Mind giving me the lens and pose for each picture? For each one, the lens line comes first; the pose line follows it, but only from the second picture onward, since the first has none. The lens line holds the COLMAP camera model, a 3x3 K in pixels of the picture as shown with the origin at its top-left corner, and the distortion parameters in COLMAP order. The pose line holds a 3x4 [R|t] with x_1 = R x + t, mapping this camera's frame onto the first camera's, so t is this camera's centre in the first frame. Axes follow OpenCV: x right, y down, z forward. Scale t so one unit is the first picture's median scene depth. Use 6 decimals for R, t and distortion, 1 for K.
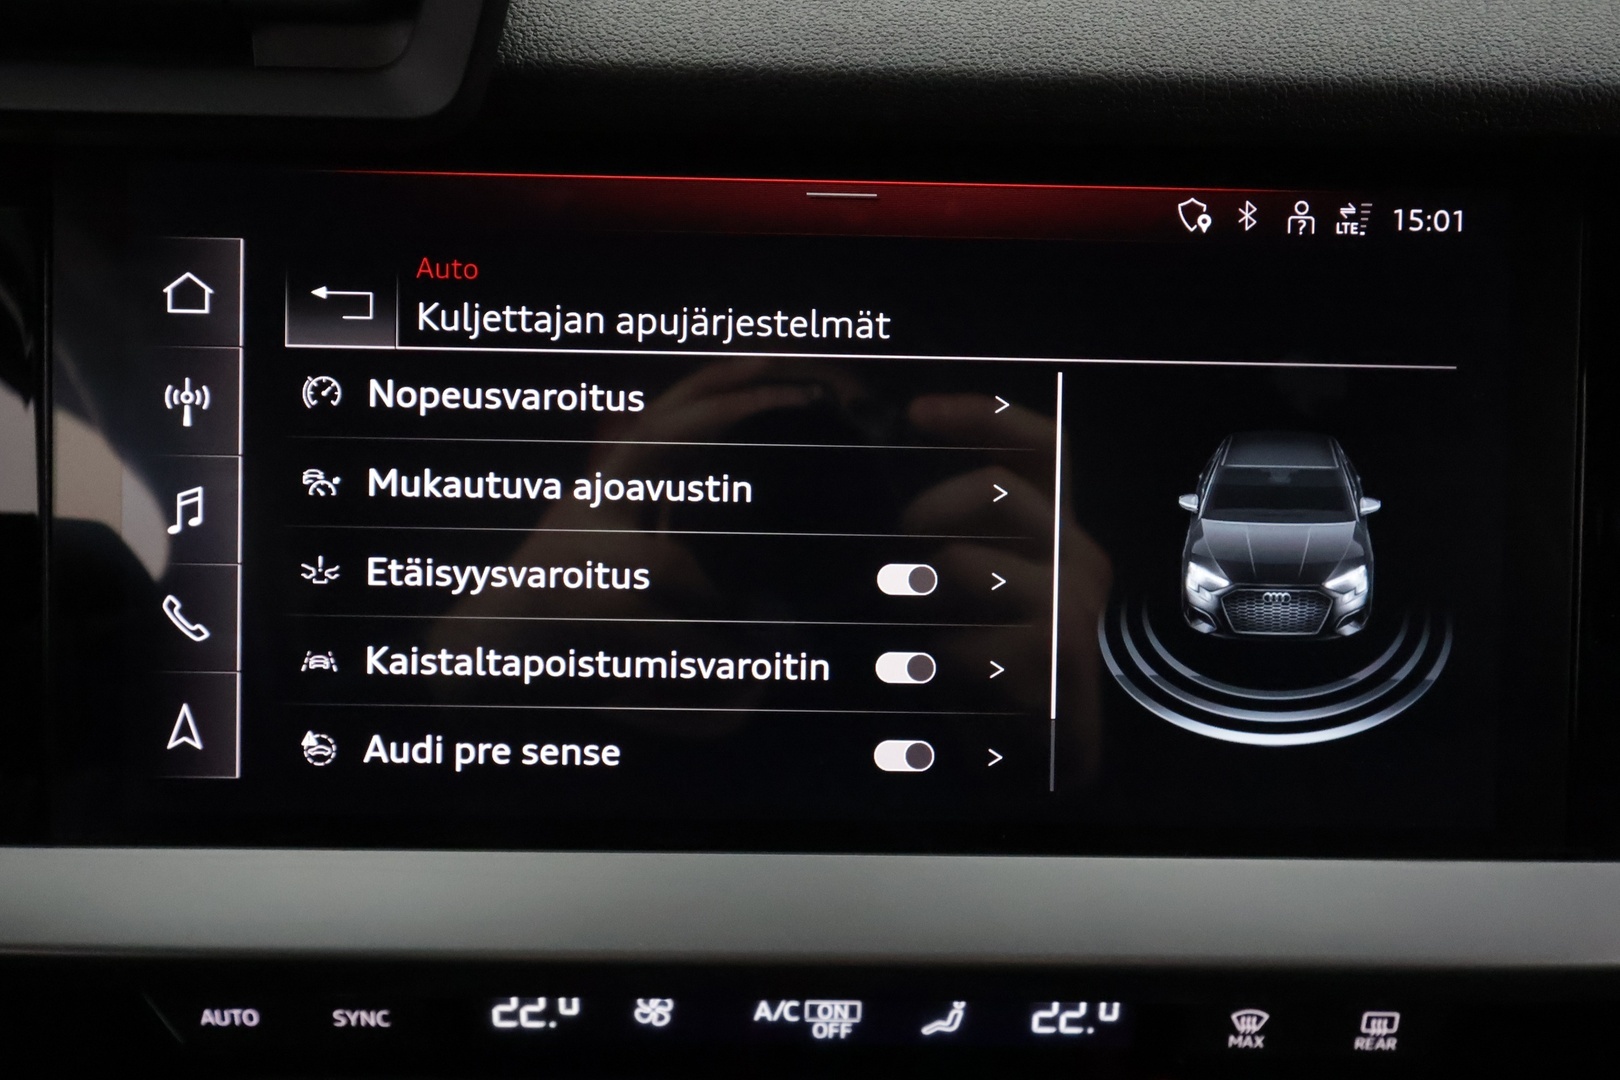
lens RADIAL K [[1326.5, 0, 787.8], [0, 1326.5, 510.6], [0, 0, 1]] dist [0.048863, 0.012931]
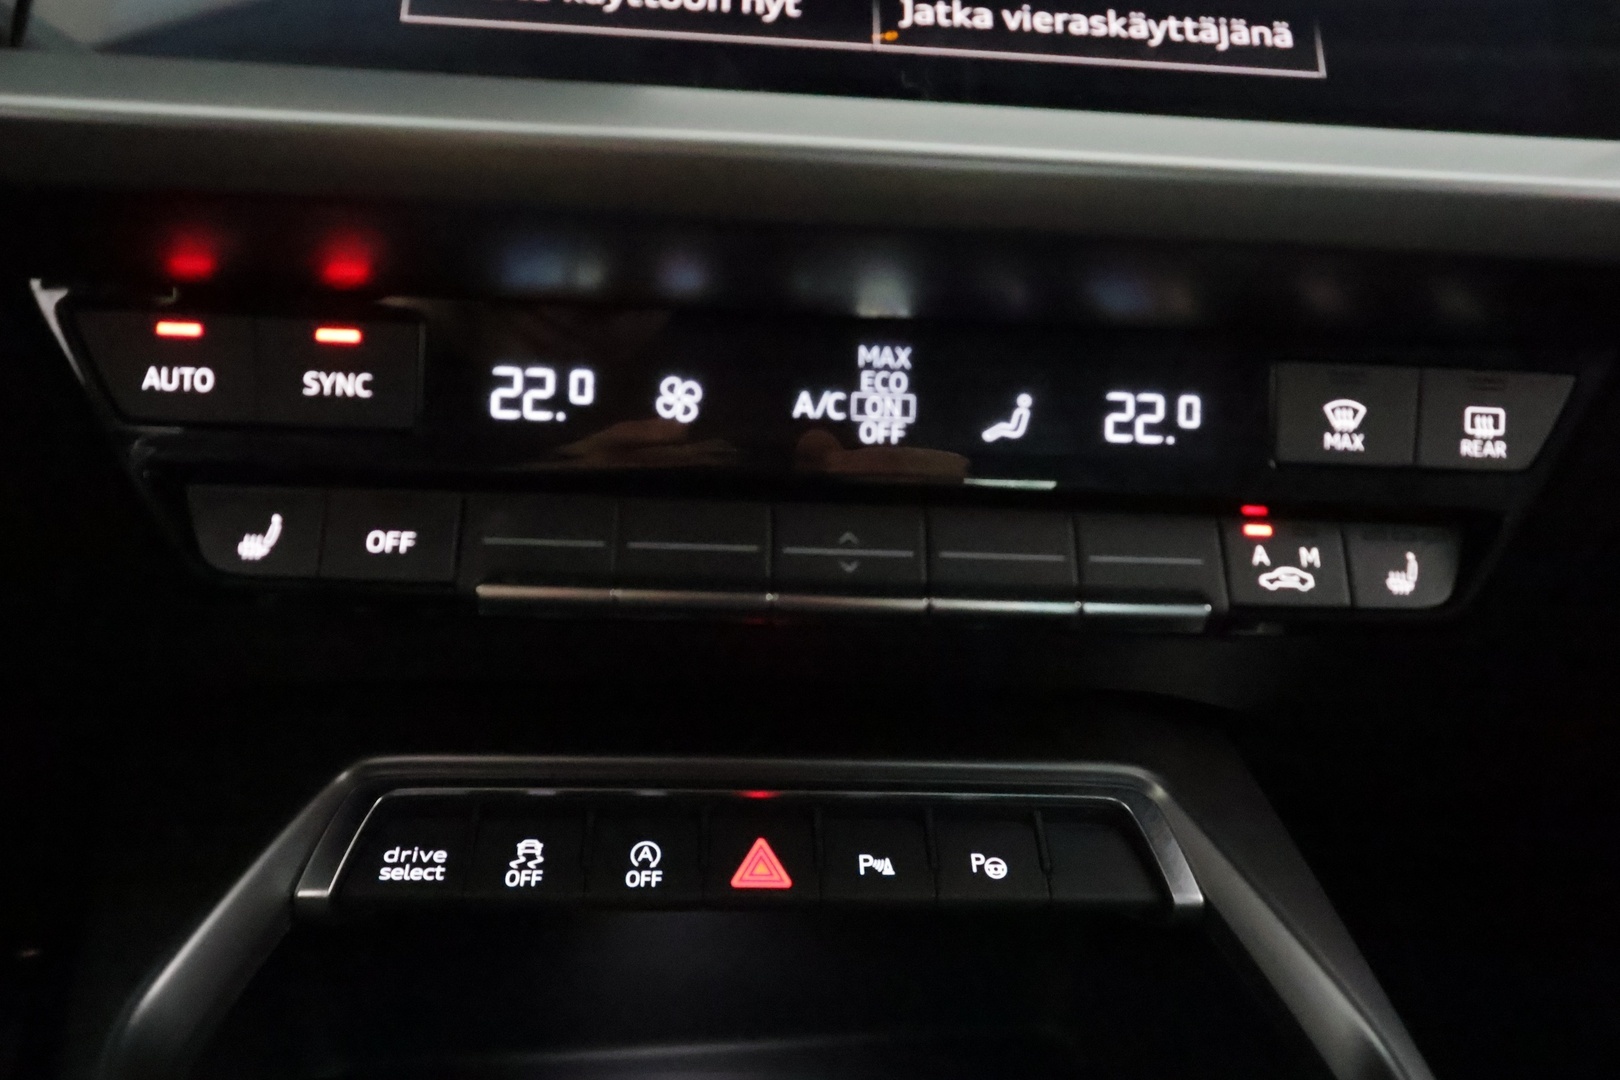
lens RADIAL K [[1321.7, 0, 785.7], [0, 1321.7, 513.7], [0, 0, 1]] dist [0.053526, -0.003297]
pose [[0.997471, 0.006205, 0.070804, -0.099611], [0.018059, 0.941363, -0.336911, 0.800065], [-0.068743, 0.337338, 0.938870, 0.230593]]
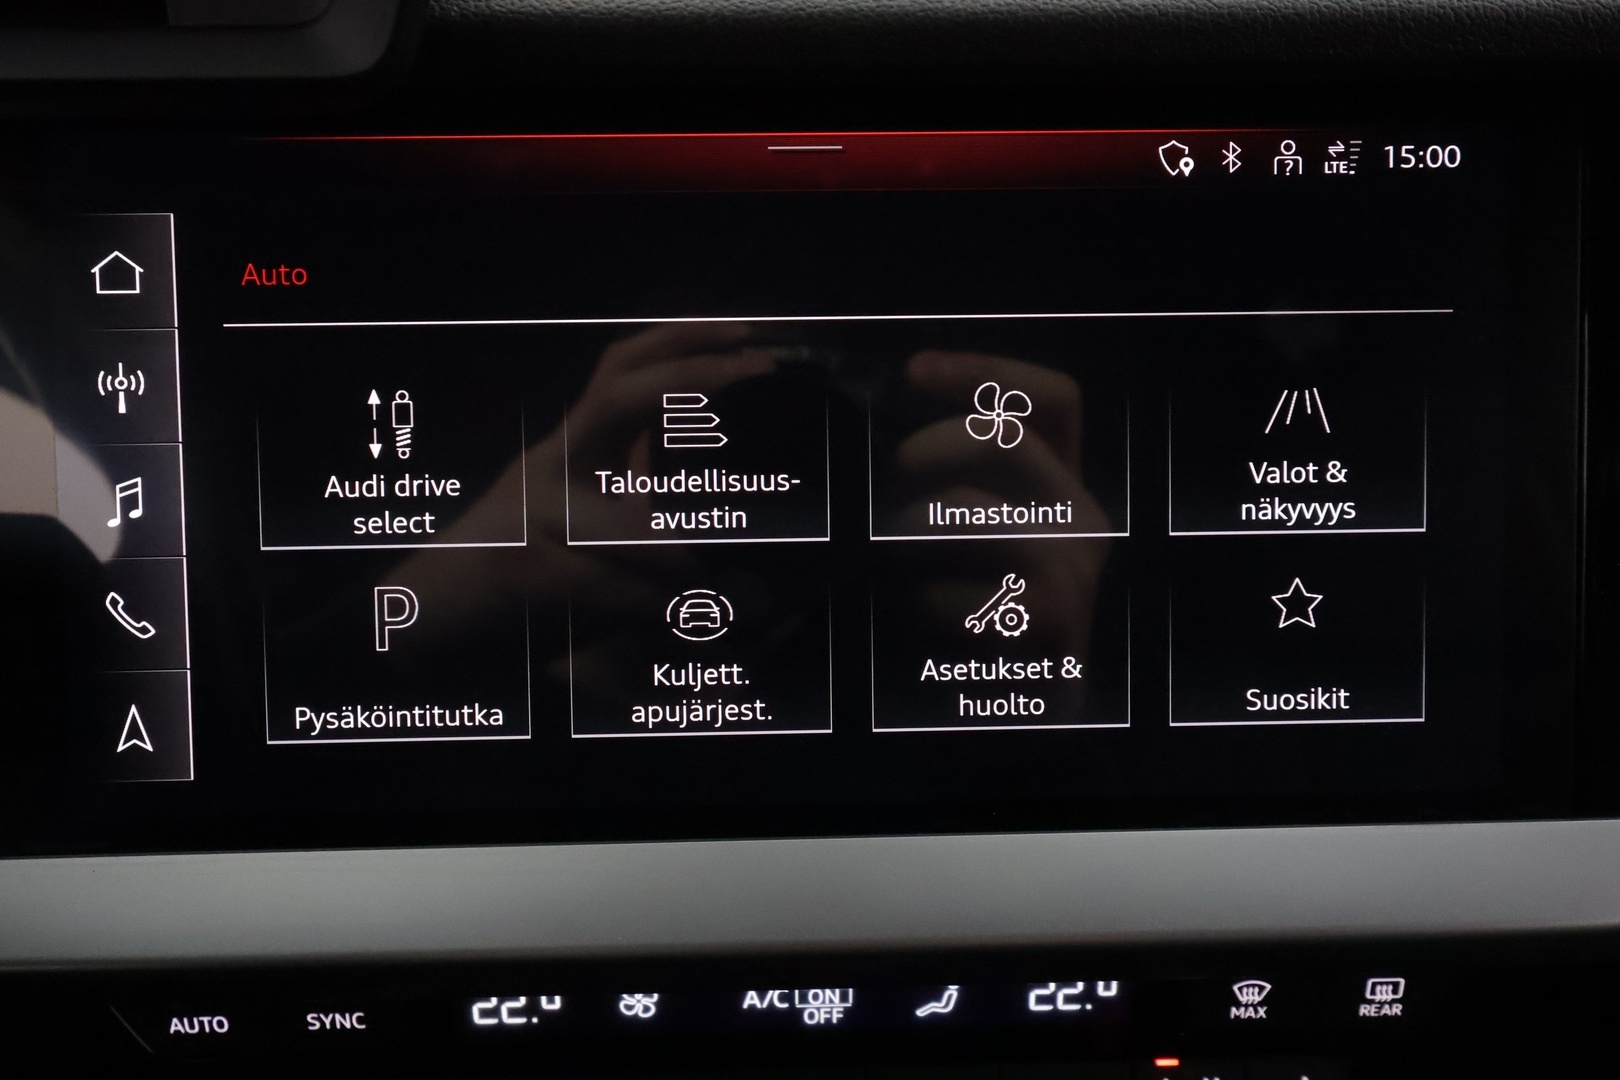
lens RADIAL K [[1321.7, 0, 785.7], [0, 1321.7, 513.7], [0, 0, 1]] dist [0.053526, -0.003297]
pose [[0.999476, -0.031791, 0.006162, 0.012585], [0.031627, 0.999184, 0.025111, -0.001034], [-0.006955, -0.024903, 0.999666, 0.046191]]
